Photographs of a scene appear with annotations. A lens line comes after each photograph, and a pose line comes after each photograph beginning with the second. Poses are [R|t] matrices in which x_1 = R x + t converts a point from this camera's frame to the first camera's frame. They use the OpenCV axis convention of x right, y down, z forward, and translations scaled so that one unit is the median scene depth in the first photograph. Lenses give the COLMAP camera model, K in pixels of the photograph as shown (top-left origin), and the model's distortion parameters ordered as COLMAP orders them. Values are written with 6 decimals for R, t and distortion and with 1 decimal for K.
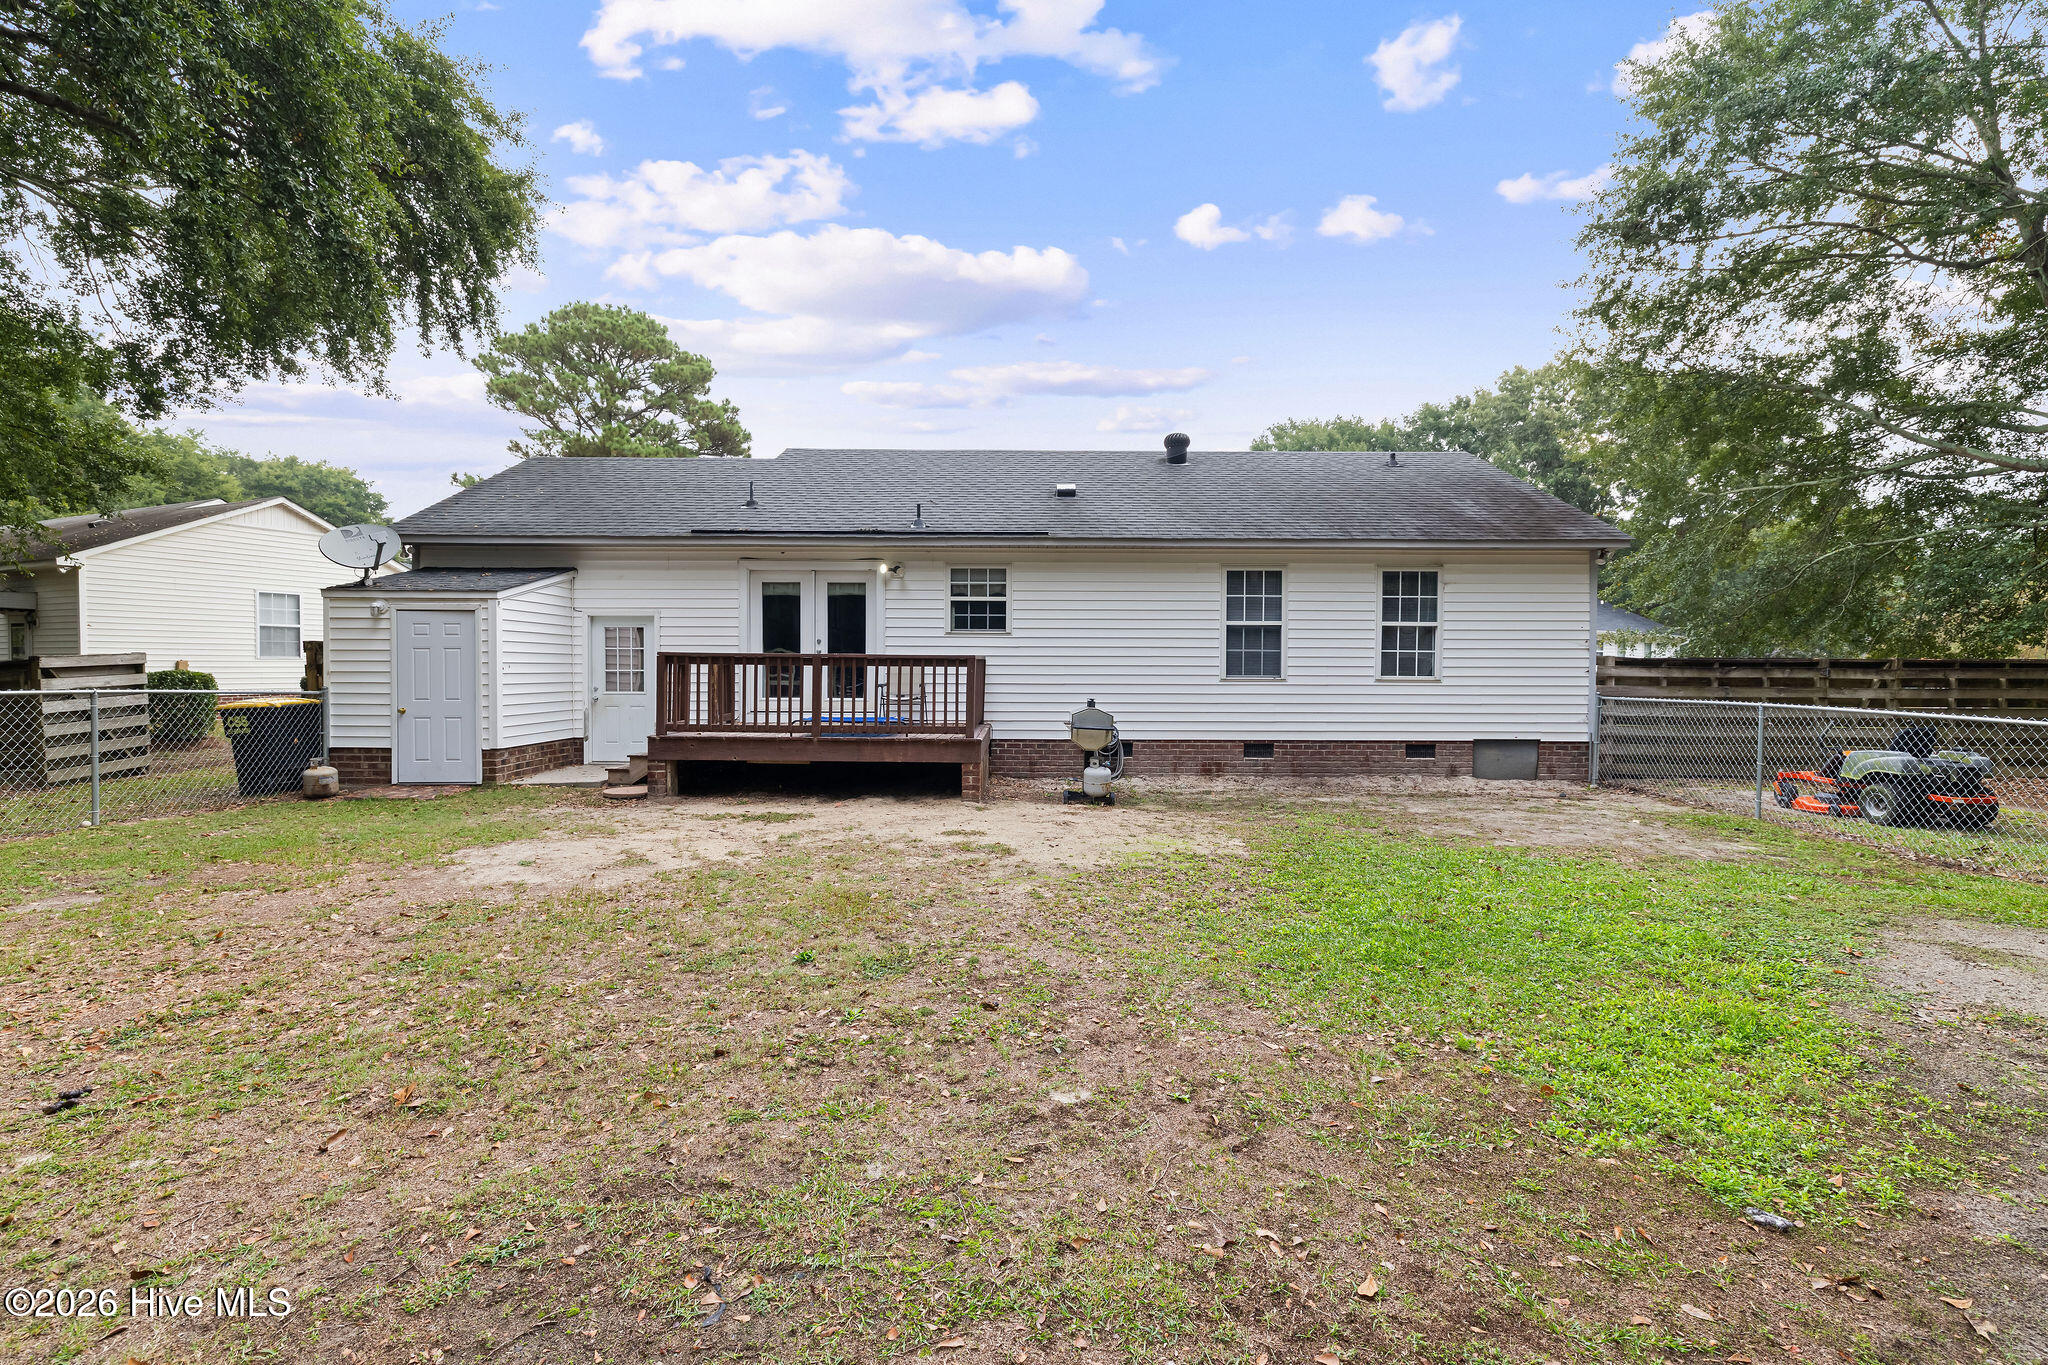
lens RADIAL K [[886.6, 0, 1018.9], [0, 886.6, 679.1], [0, 0, 1]] dist [-0.001535, -0.000174]
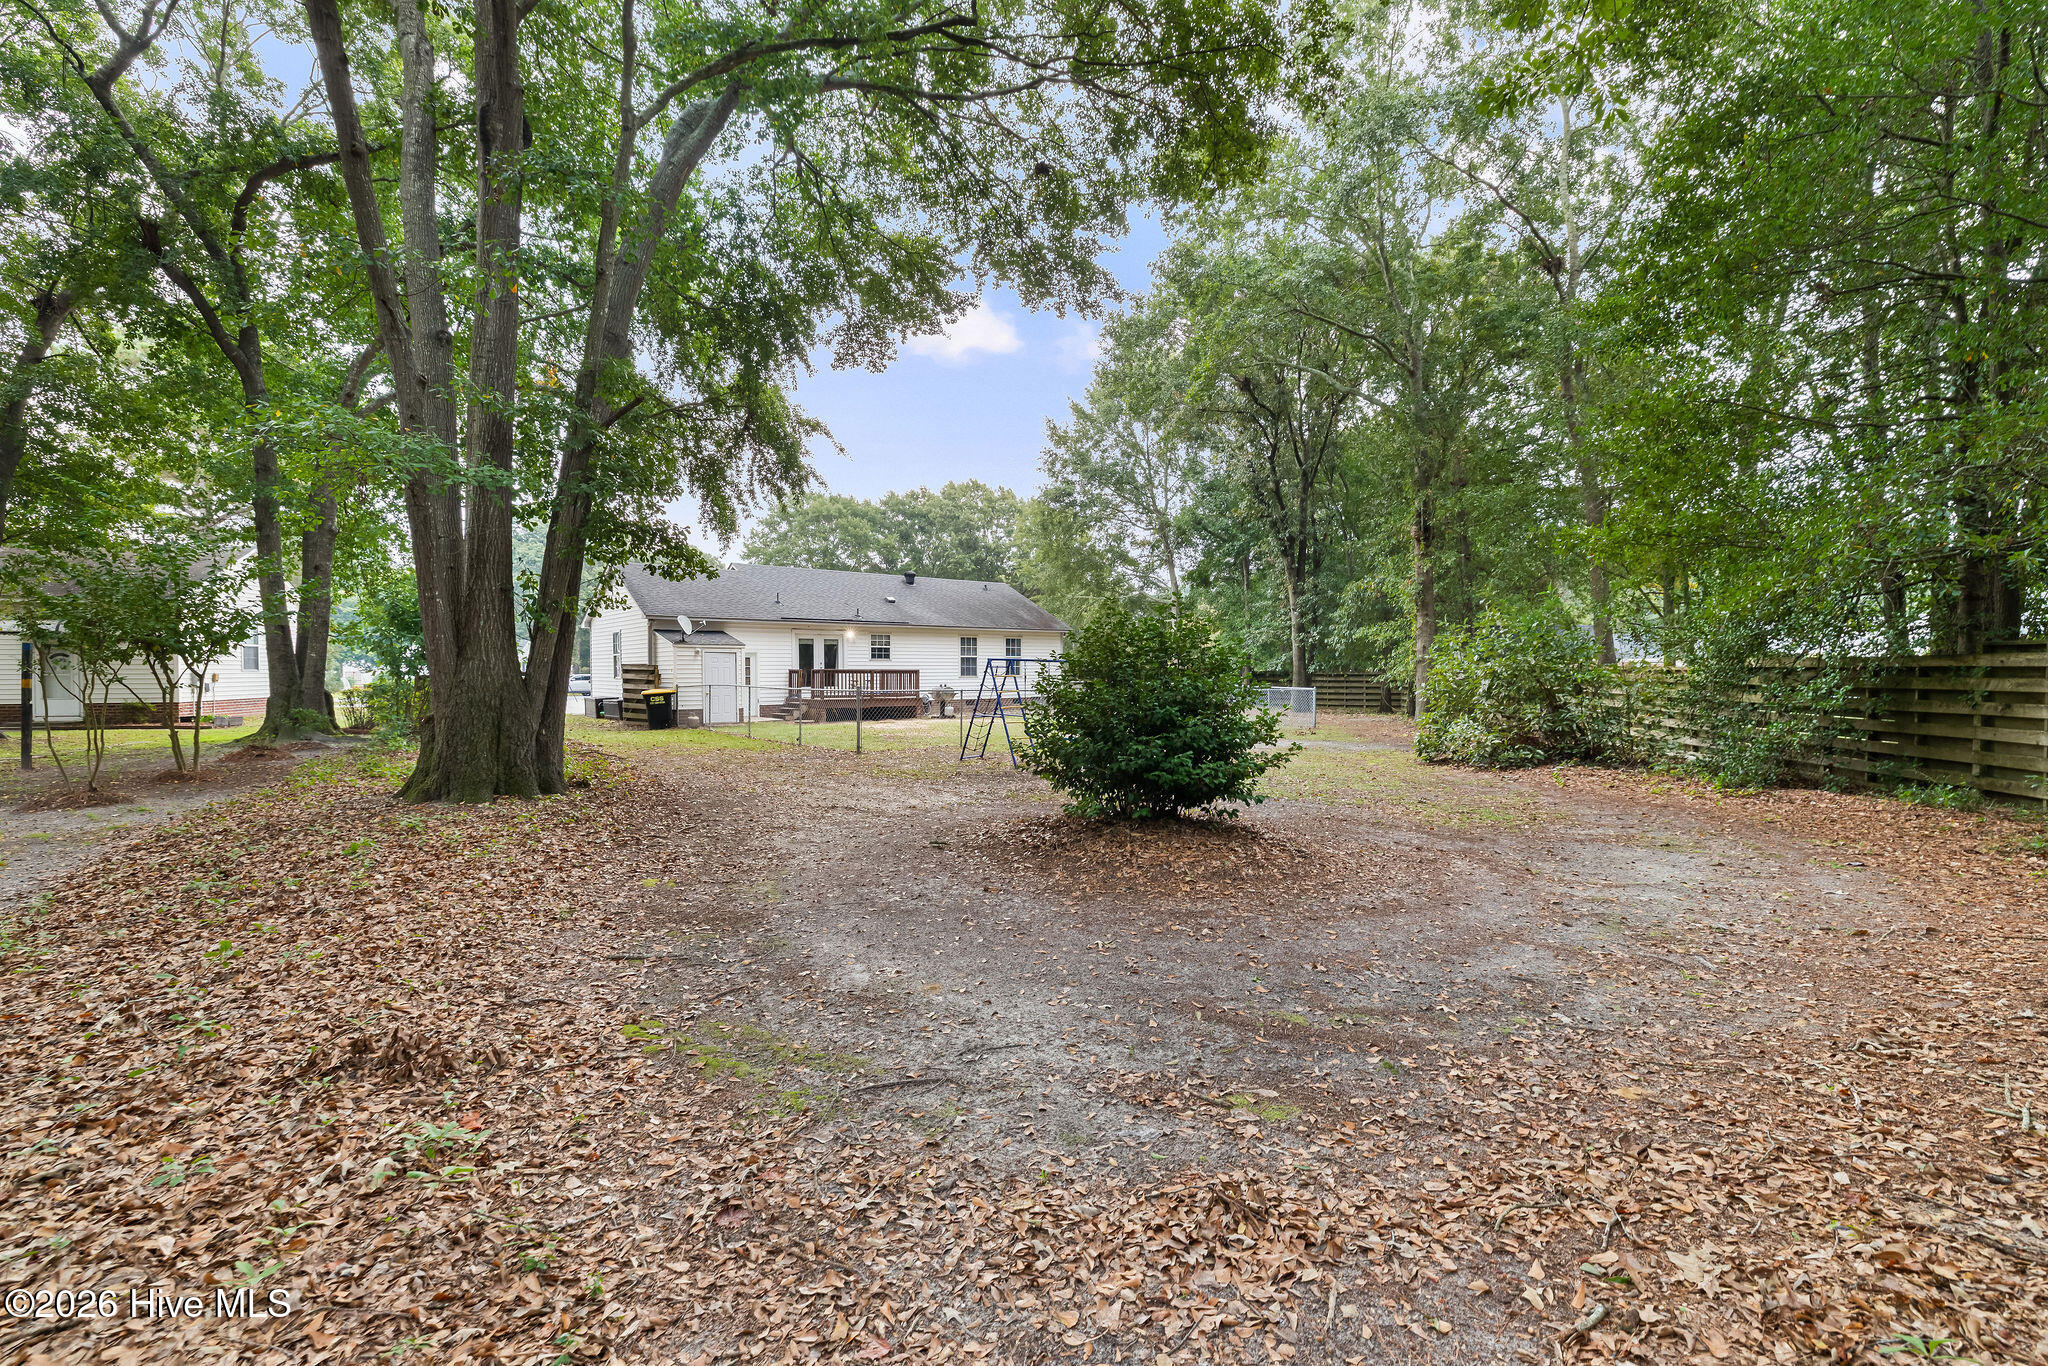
lens RADIAL K [[886.6, 0, 1018.9], [0, 886.6, 679.6], [0, 0, 1]] dist [-0.001535, -0.000174]
pose [[0.777798, -0.013694, 0.628365, -1.337985], [0.013943, 0.999893, 0.004532, -0.001771], [-0.628359, 0.005236, 0.777906, -1.230144]]
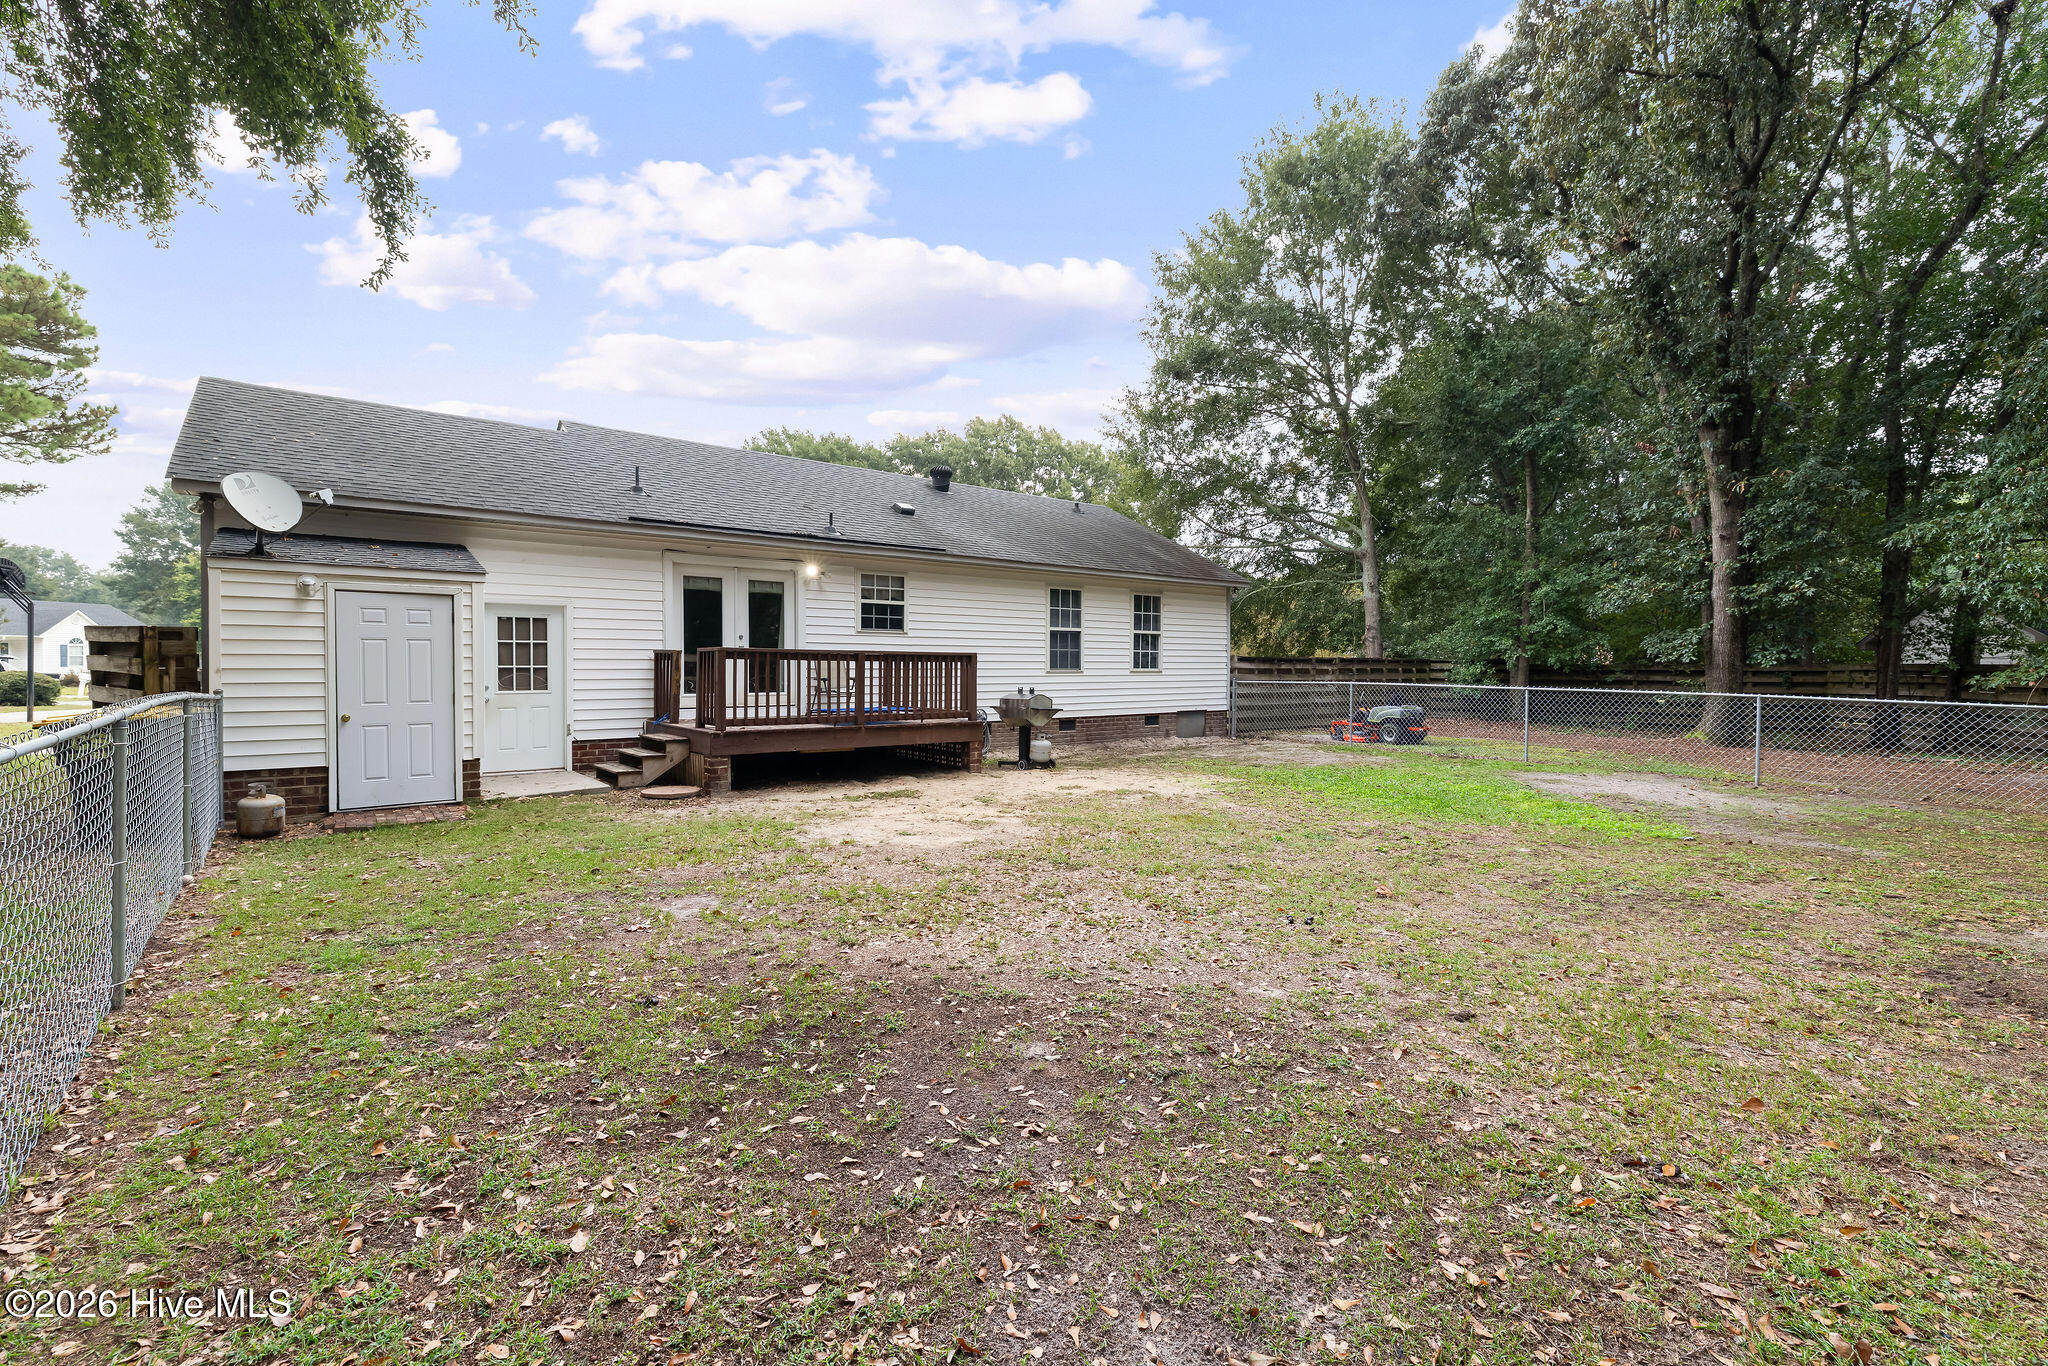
lens RADIAL K [[886.6, 0, 1018.9], [0, 886.6, 679.6], [0, 0, 1]] dist [-0.001535, -0.000174]
pose [[0.781538, -0.012683, 0.623729, -0.616674], [0.008750, 0.999918, 0.009368, -0.000767], [-0.623797, -0.001863, 0.781584, 0.007595]]
